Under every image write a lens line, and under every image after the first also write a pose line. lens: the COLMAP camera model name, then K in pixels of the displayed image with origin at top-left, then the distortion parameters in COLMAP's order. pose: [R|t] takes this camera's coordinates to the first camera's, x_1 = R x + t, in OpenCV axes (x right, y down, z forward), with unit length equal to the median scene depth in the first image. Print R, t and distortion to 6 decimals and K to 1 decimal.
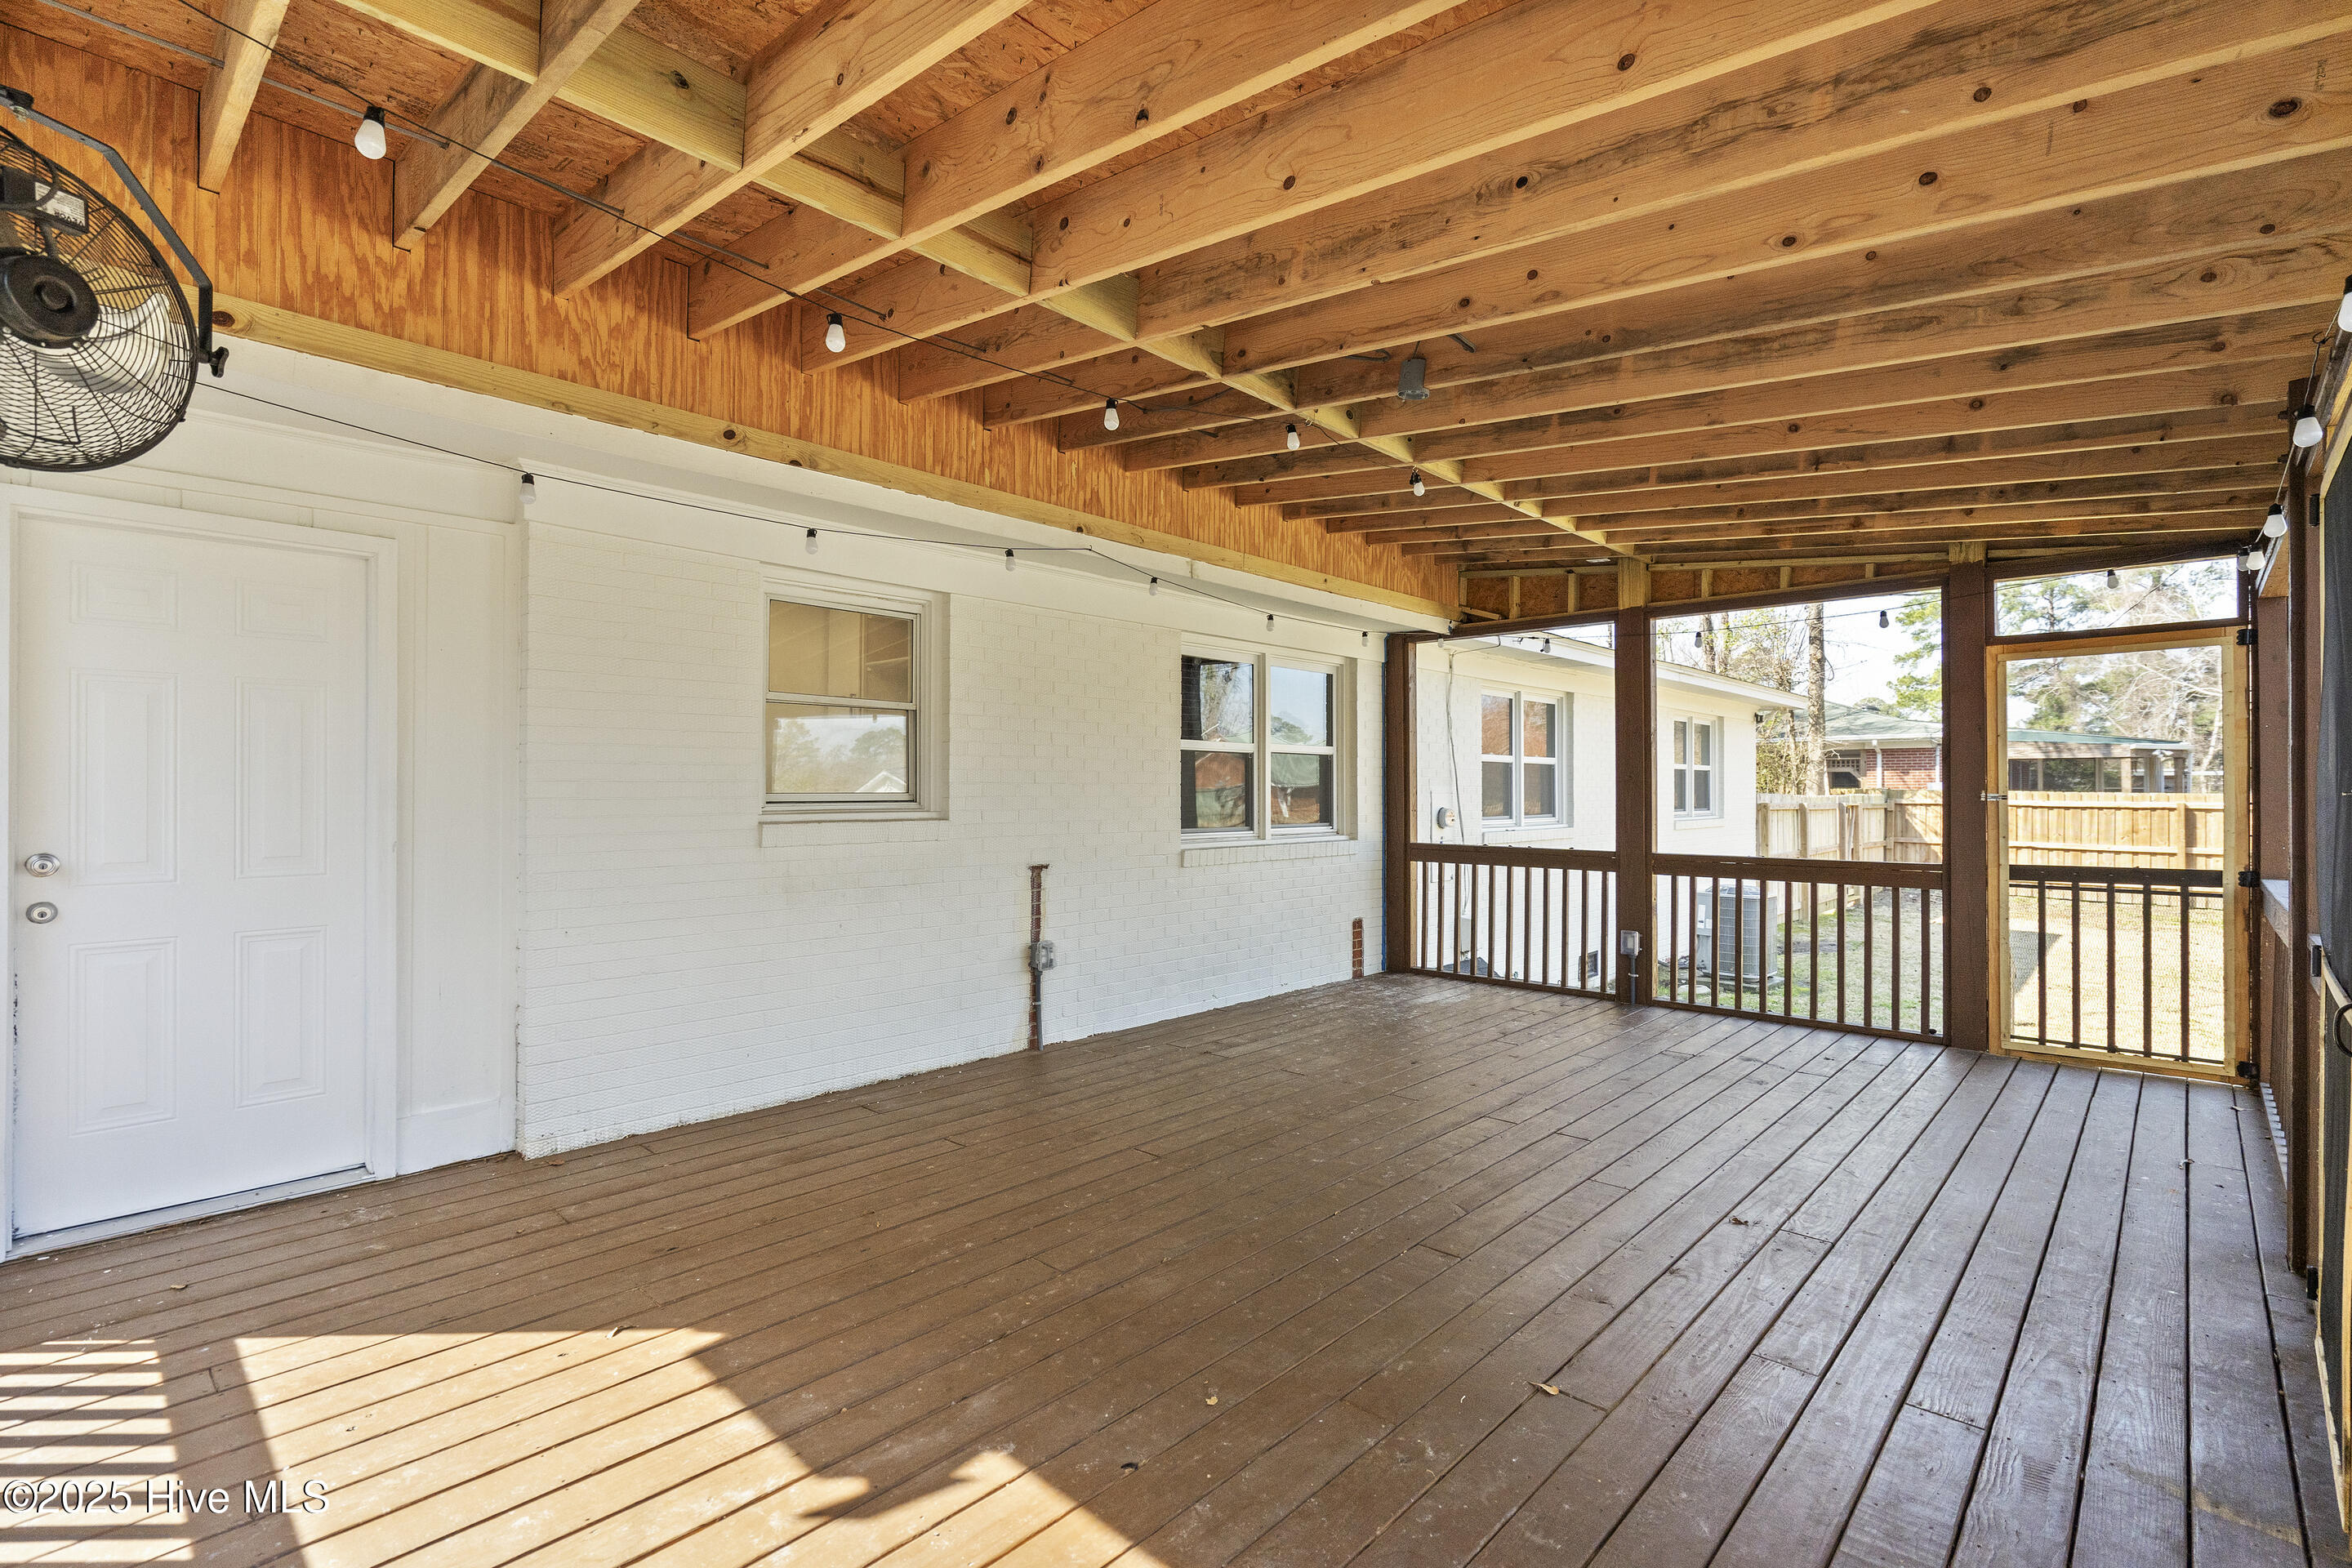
lens RADIAL K [[1071.9, 0, 1165.0], [0, 1071.9, 785.1], [0, 0, 1]] dist [-0.004368, 0.000028]
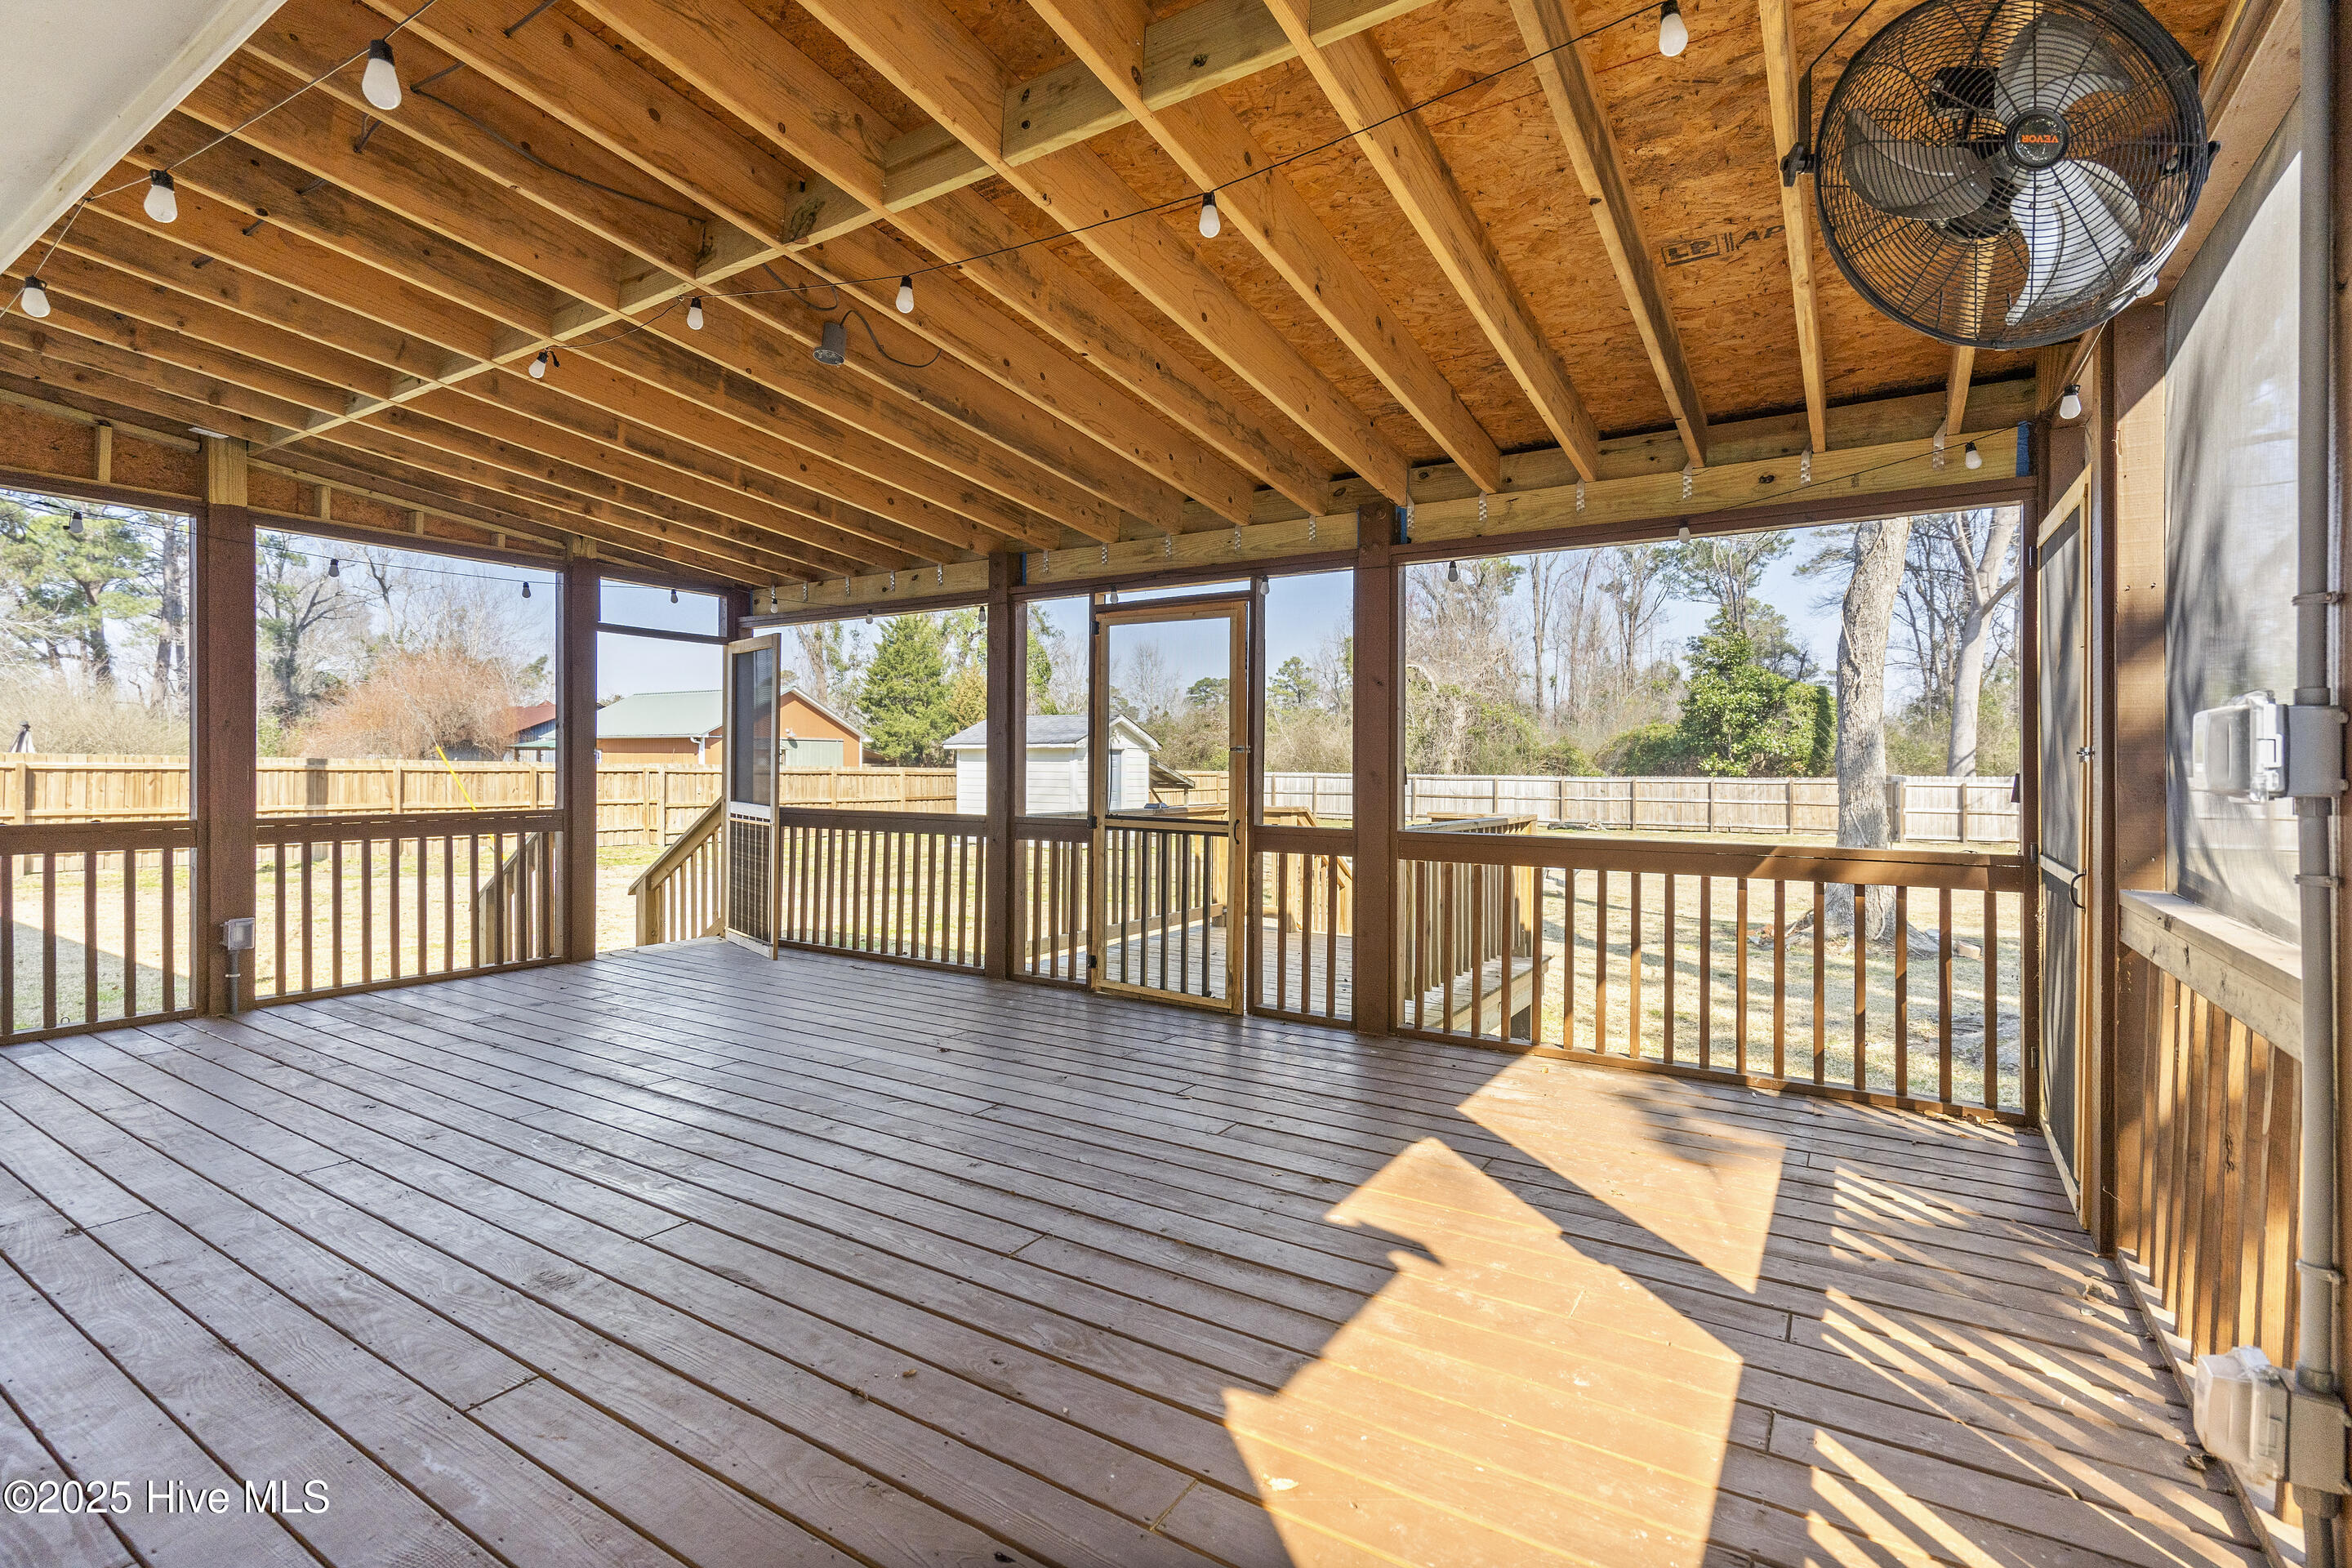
lens RADIAL K [[1071.9, 0, 1166.8], [0, 1071.9, 780.1], [0, 0, 1]] dist [-0.004368, 0.000028]
pose [[-0.190300, -0.016906, 0.981580, -0.483184], [-0.011938, 0.999818, 0.014906, 0.016172], [-0.981653, -0.008881, -0.190467, 0.487138]]
